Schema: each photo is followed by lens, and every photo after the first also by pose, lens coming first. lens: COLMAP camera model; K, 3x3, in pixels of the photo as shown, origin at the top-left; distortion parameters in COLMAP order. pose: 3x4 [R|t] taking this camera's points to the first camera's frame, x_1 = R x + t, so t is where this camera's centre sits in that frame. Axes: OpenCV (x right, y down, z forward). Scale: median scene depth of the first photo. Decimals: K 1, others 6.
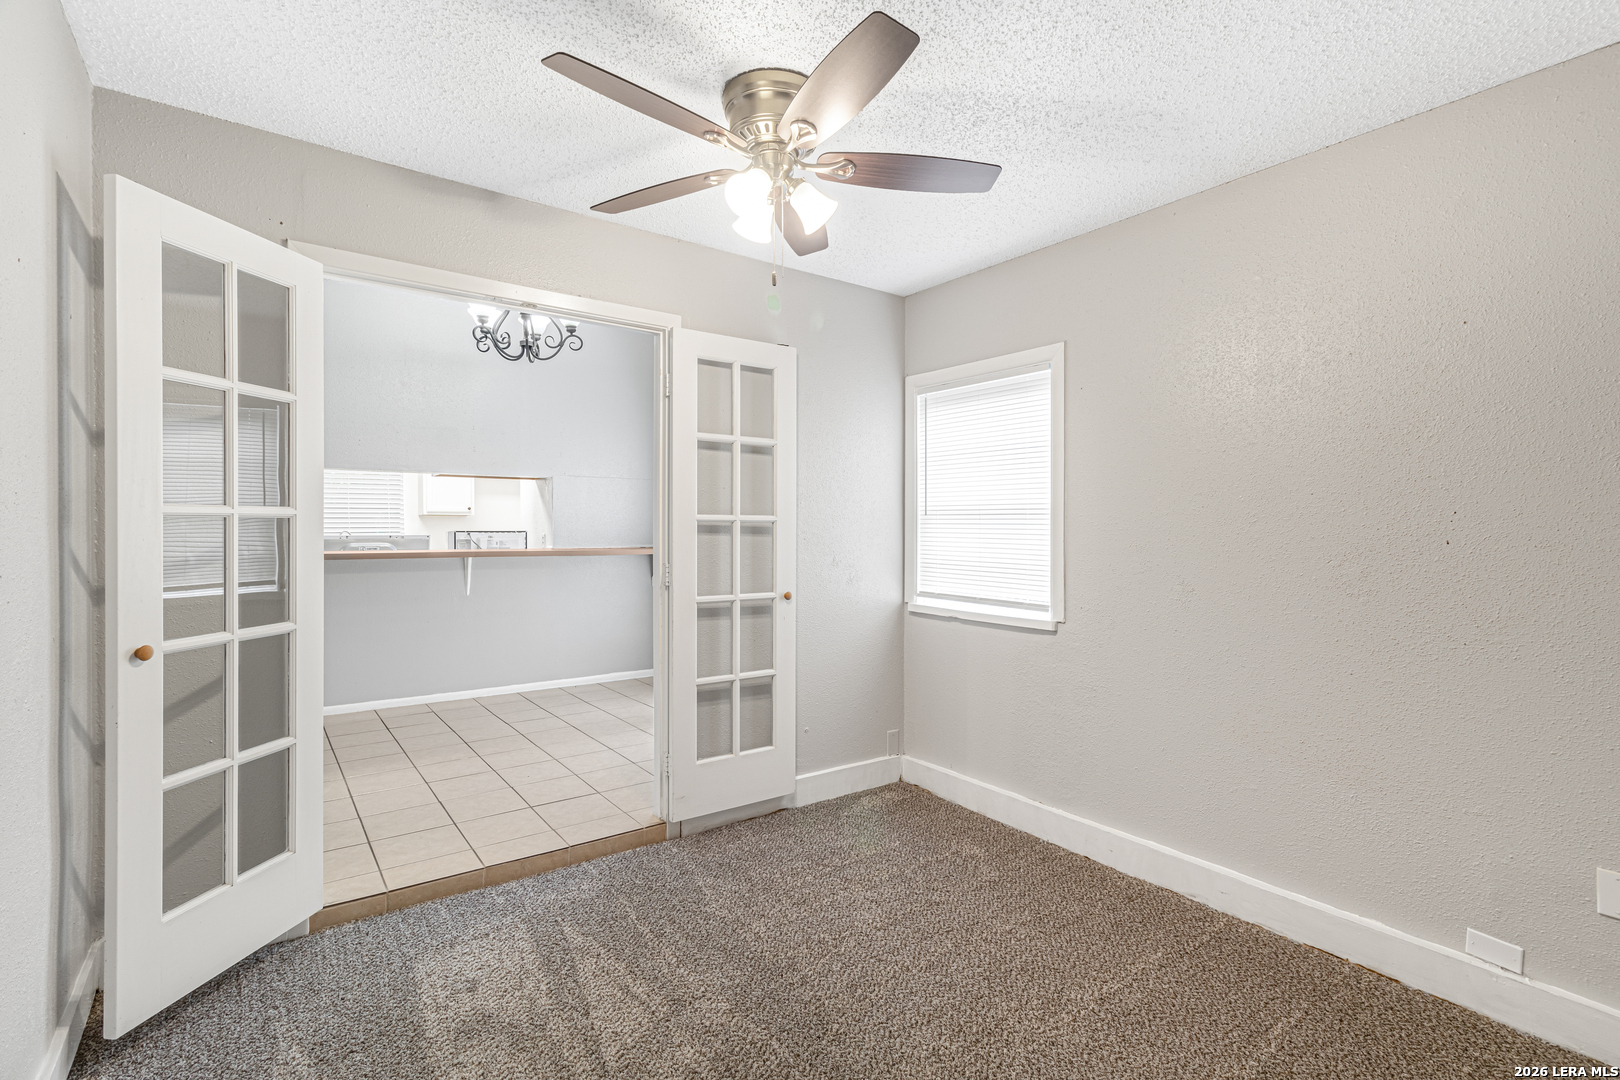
lens RADIAL K [[748.2, 0, 815.0], [0, 748.2, 532.4], [0, 0, 1]] dist [-0.001840, 0.000054]
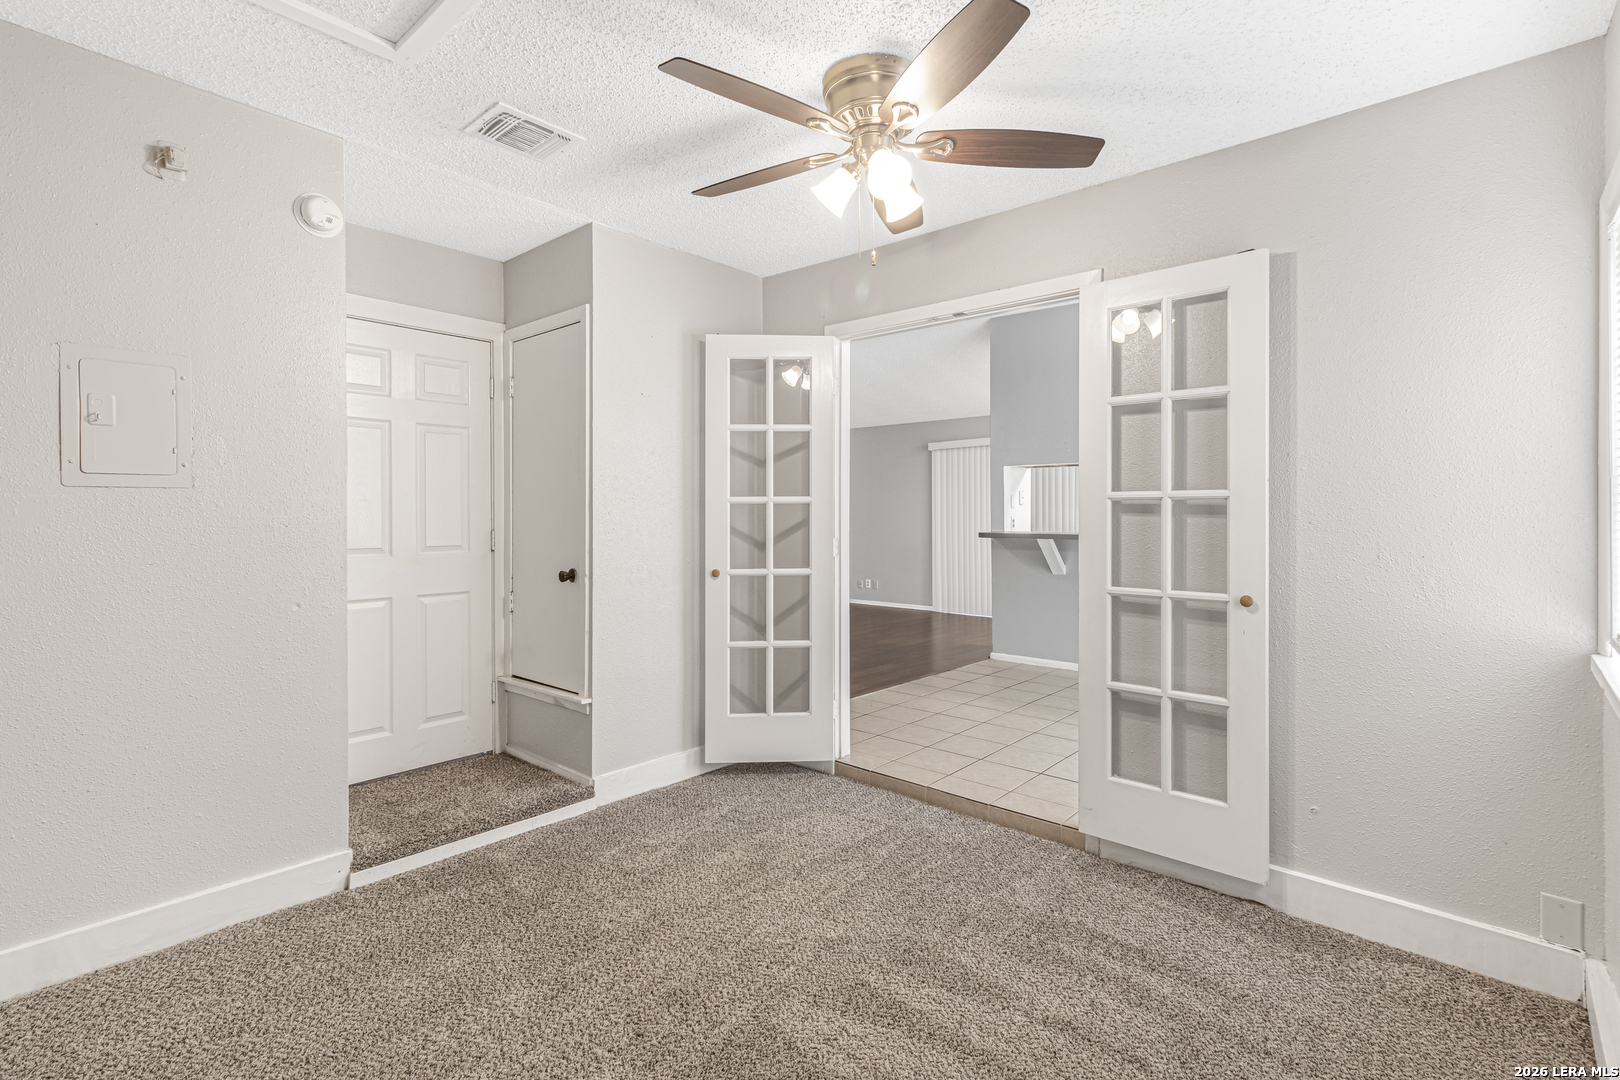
lens RADIAL K [[756.8, 0, 813.2], [0, 756.8, 523.8], [0, 0, 1]] dist [0.011925, 0.000602]
pose [[0.211476, 0.004705, -0.977372, 0.606002], [-0.009116, 0.999954, 0.002841, 0.013147], [0.977341, 0.008309, 0.211509, 0.457365]]
